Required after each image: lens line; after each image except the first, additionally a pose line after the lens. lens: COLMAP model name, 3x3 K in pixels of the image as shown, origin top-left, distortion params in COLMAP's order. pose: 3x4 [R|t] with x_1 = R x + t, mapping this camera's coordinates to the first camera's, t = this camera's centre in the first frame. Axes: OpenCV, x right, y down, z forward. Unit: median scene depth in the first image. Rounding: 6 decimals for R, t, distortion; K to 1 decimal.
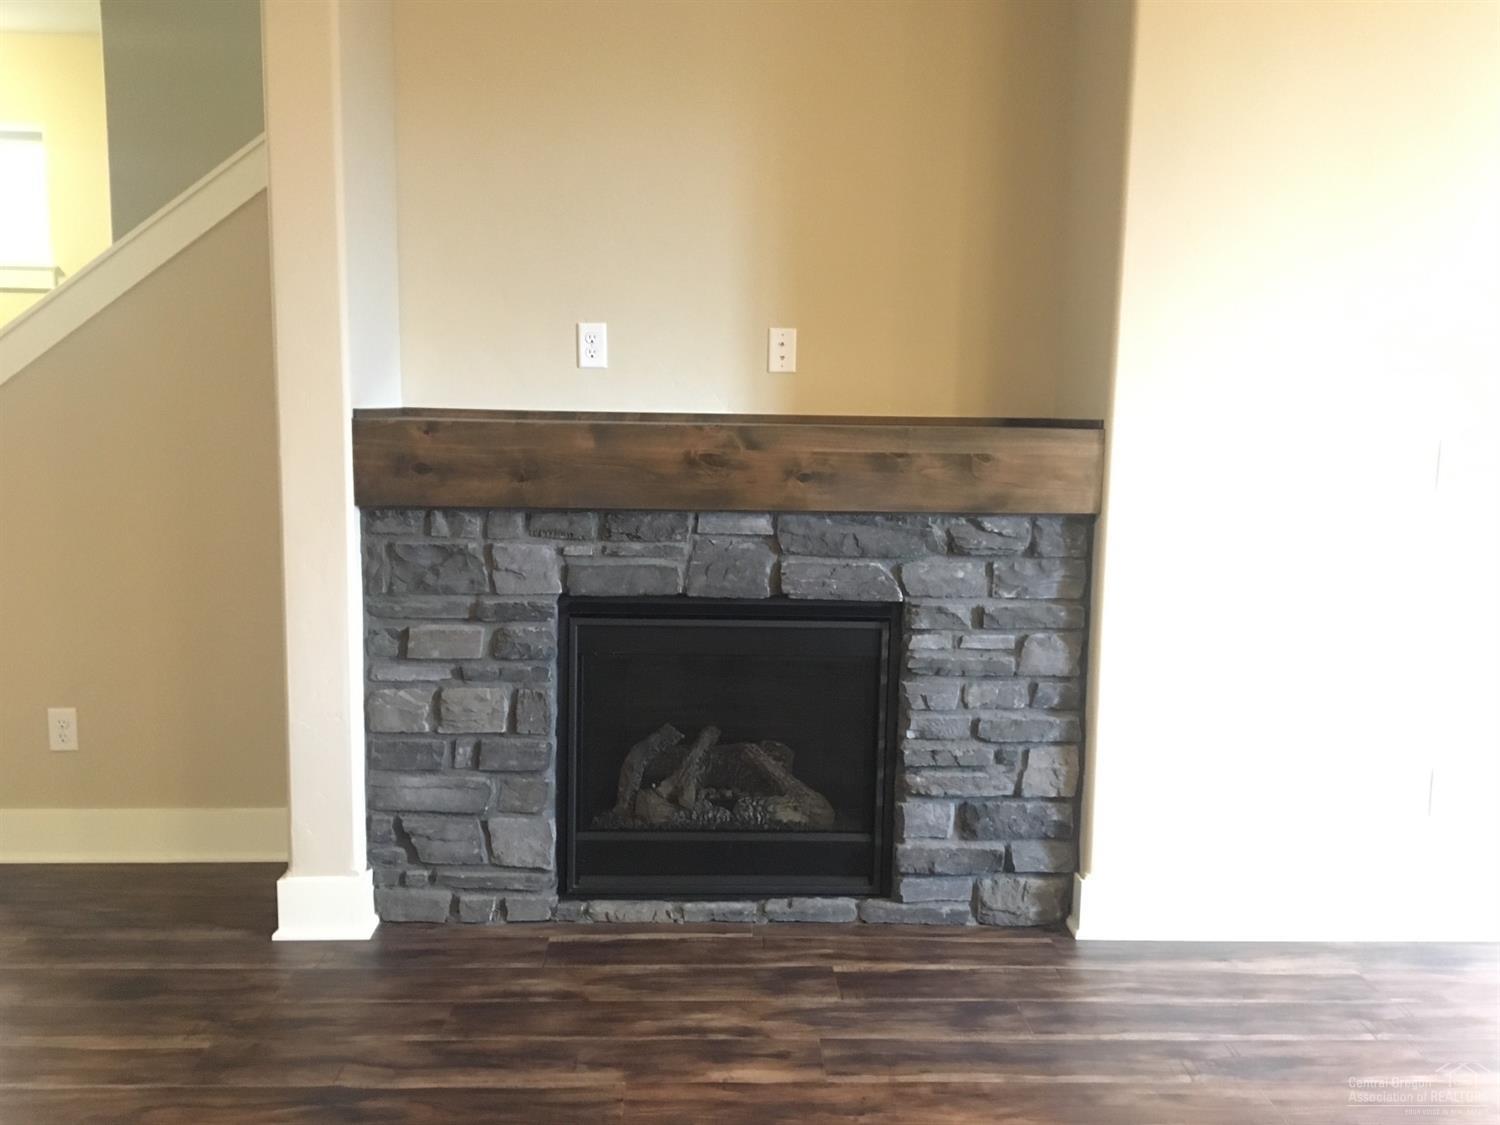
lens RADIAL K [[1252.6, 0, 750.0], [0, 1252.6, 562.5], [0, 0, 1]] dist [0.157458, -0.304313]
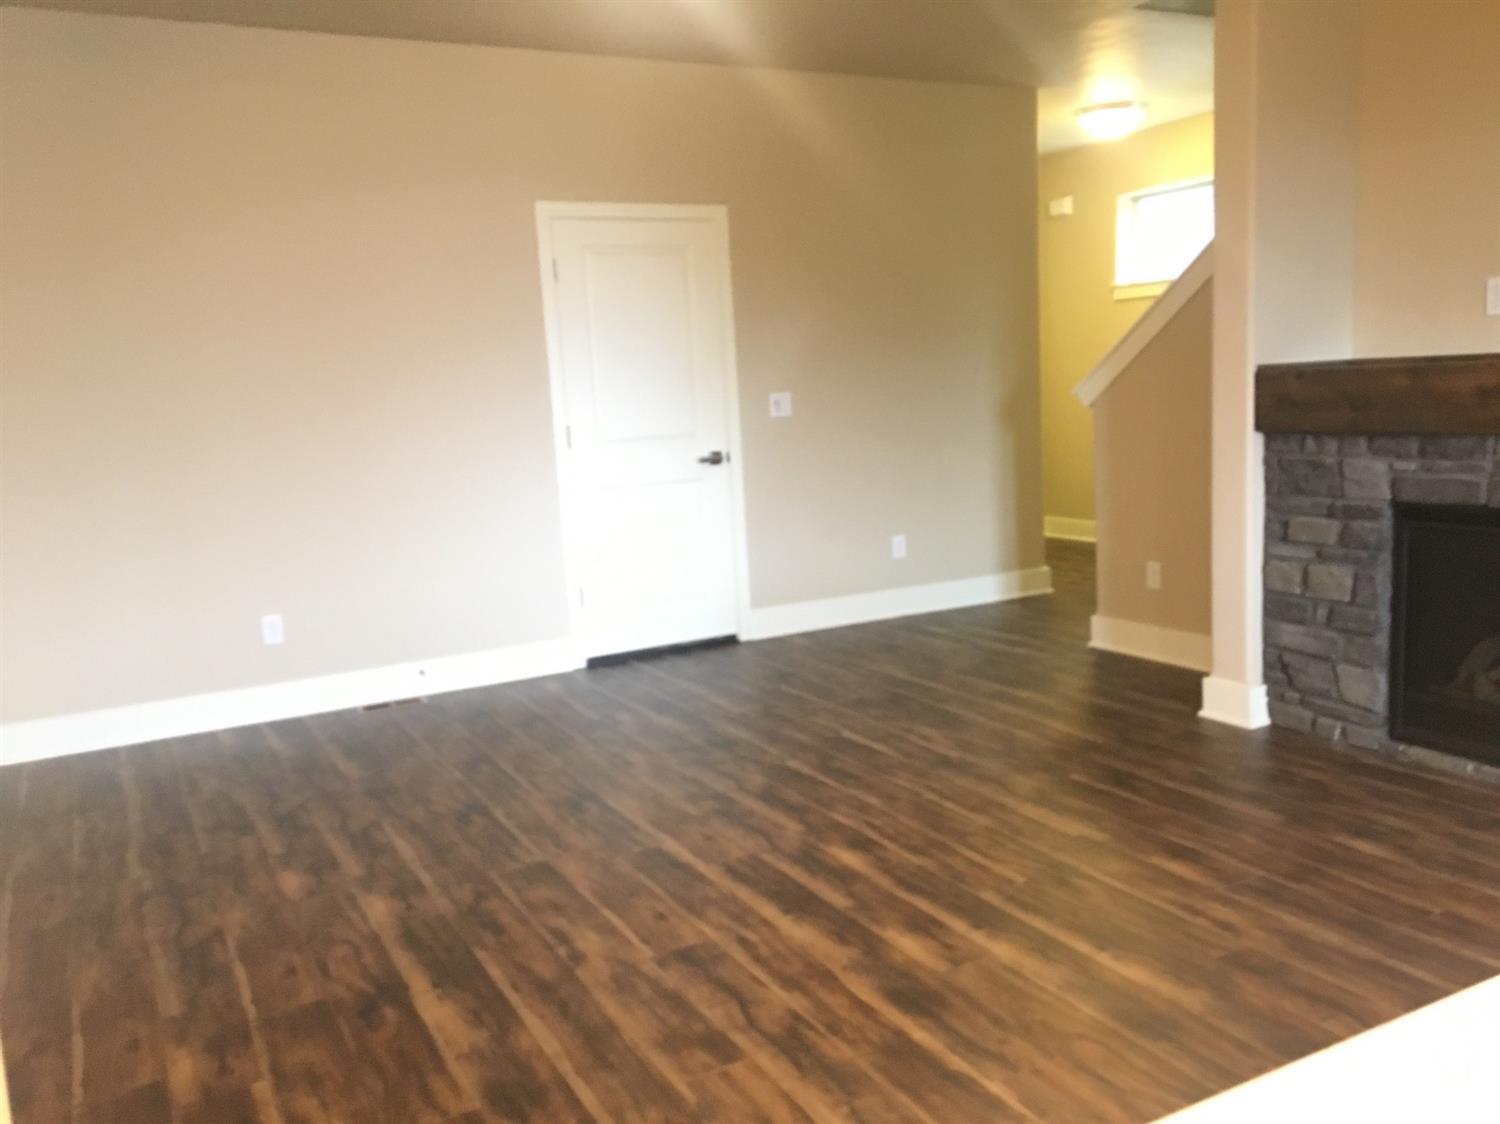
lens RADIAL K [[1263.7, 0, 750.0], [0, 1263.7, 562.0], [0, 0, 1]] dist [0.000978, -0.001619]
pose [[0.432174, 0.088765, -0.897411, 0.731435], [-0.046707, 0.996011, 0.076025, 0.020687], [0.900580, 0.009059, 0.434596, -0.149194]]
